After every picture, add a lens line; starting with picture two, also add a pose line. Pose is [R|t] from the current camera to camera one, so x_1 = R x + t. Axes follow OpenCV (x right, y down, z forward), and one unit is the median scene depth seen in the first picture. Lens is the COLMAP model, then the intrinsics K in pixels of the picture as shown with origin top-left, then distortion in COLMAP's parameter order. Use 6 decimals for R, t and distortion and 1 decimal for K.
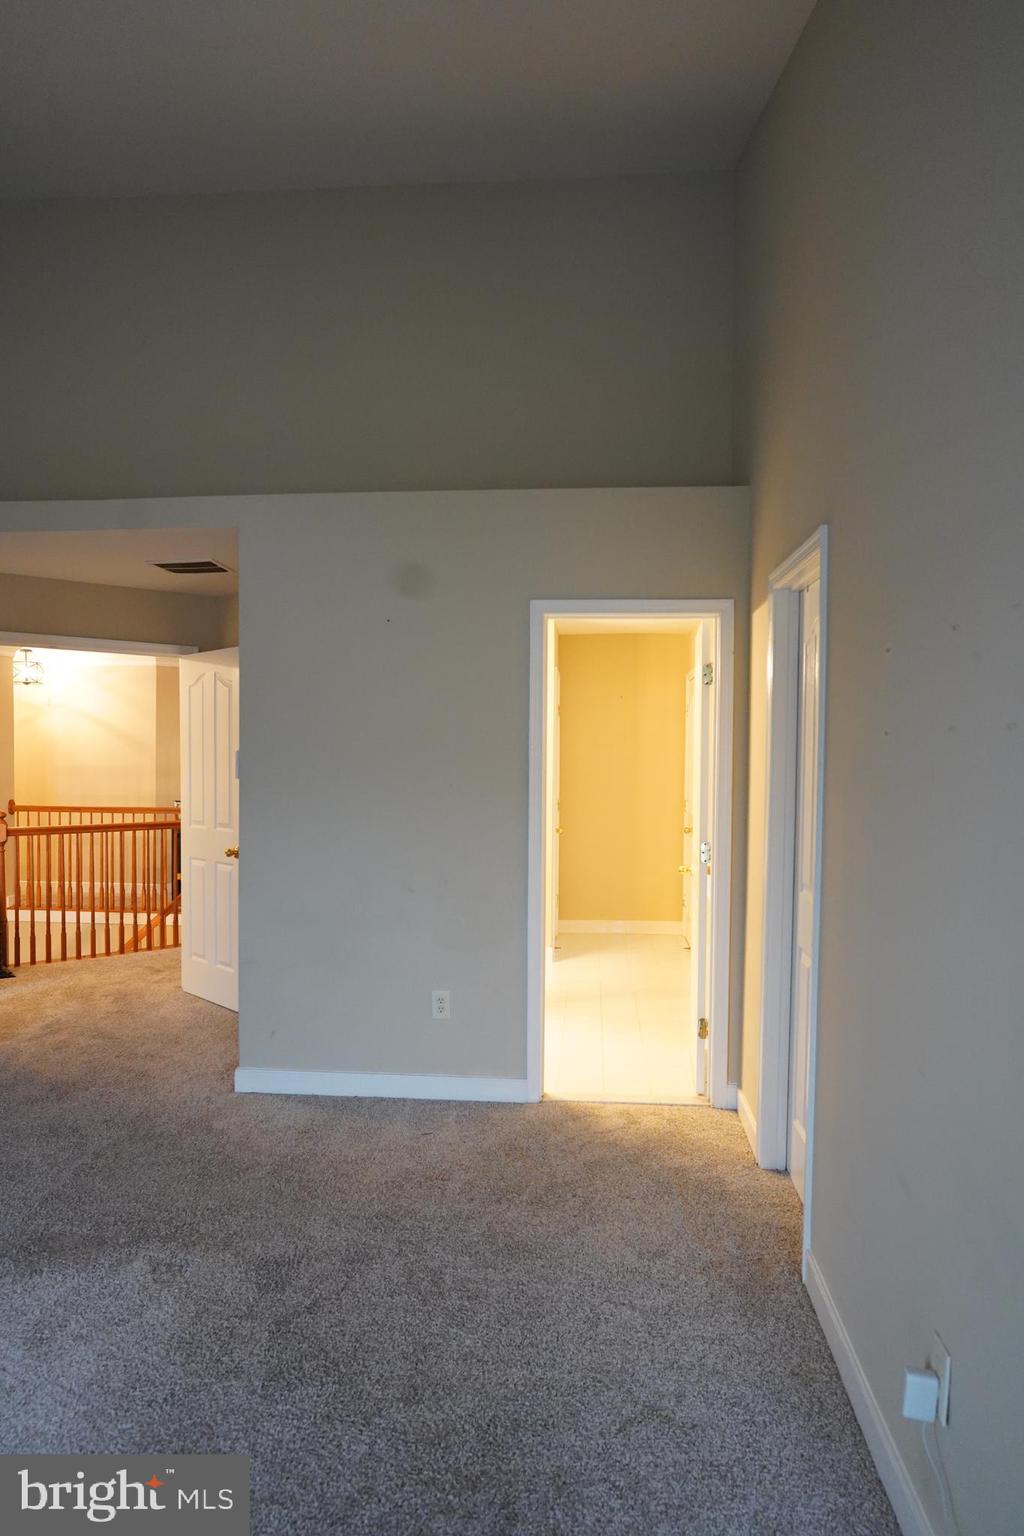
lens RADIAL K [[1022.7, 0, 514.0], [0, 1022.7, 774.8], [0, 0, 1]] dist [-0.044780, 0.052082]
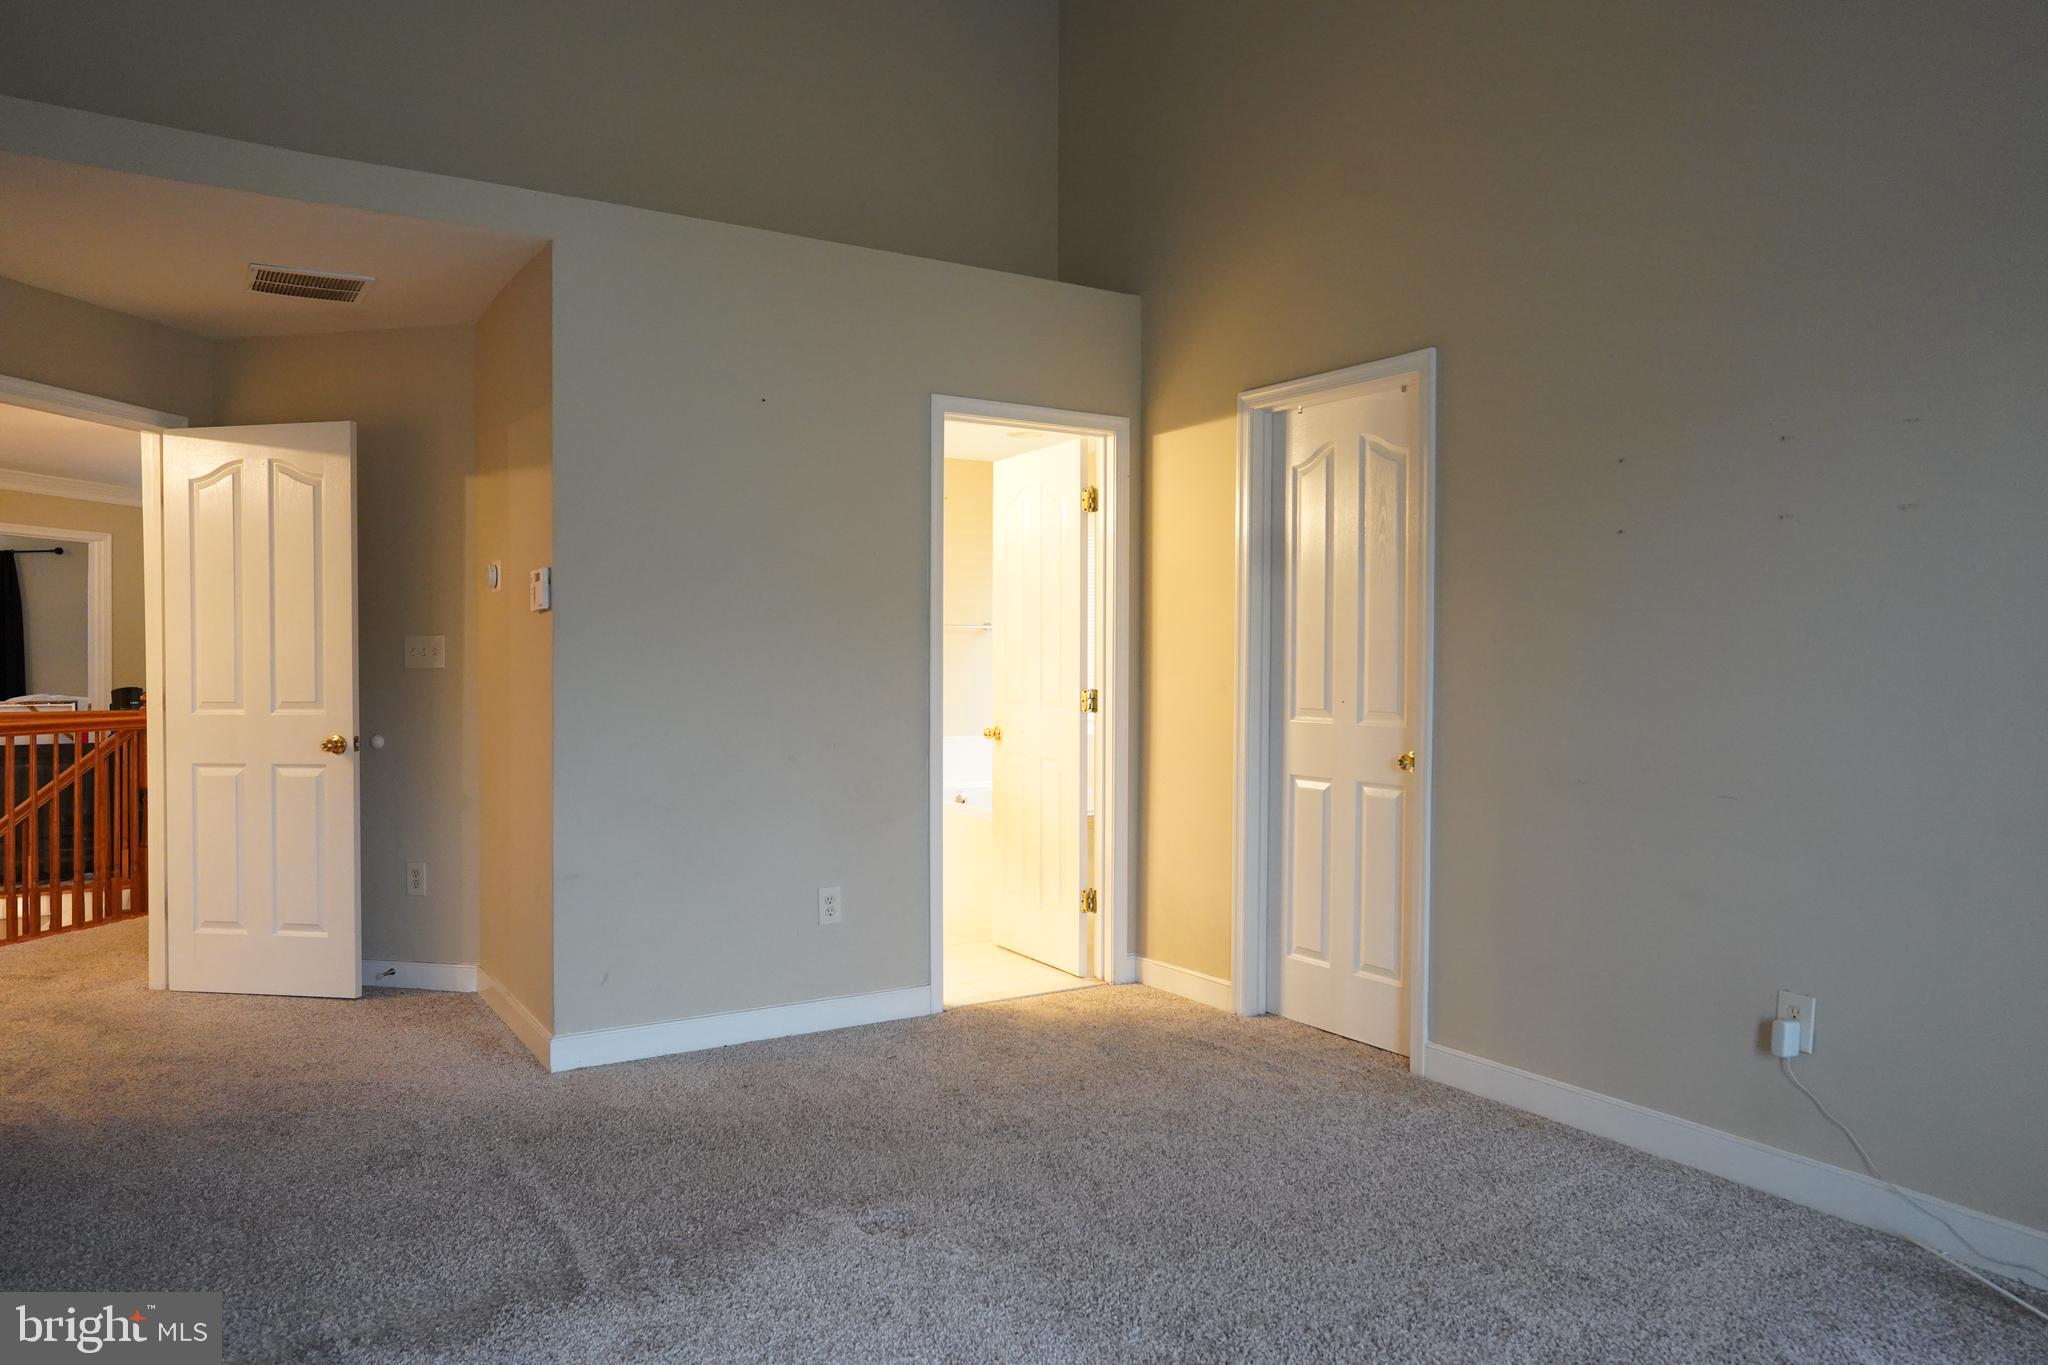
lens RADIAL K [[1363.6, 0, 1030.9], [0, 1363.6, 673.5], [0, 0, 1]] dist [-0.044780, 0.052082]
pose [[0.794953, -0.011287, 0.606566, -0.573288], [0.019747, 0.999779, -0.007275, 0.060504], [-0.606349, 0.017761, 0.795000, 0.088693]]
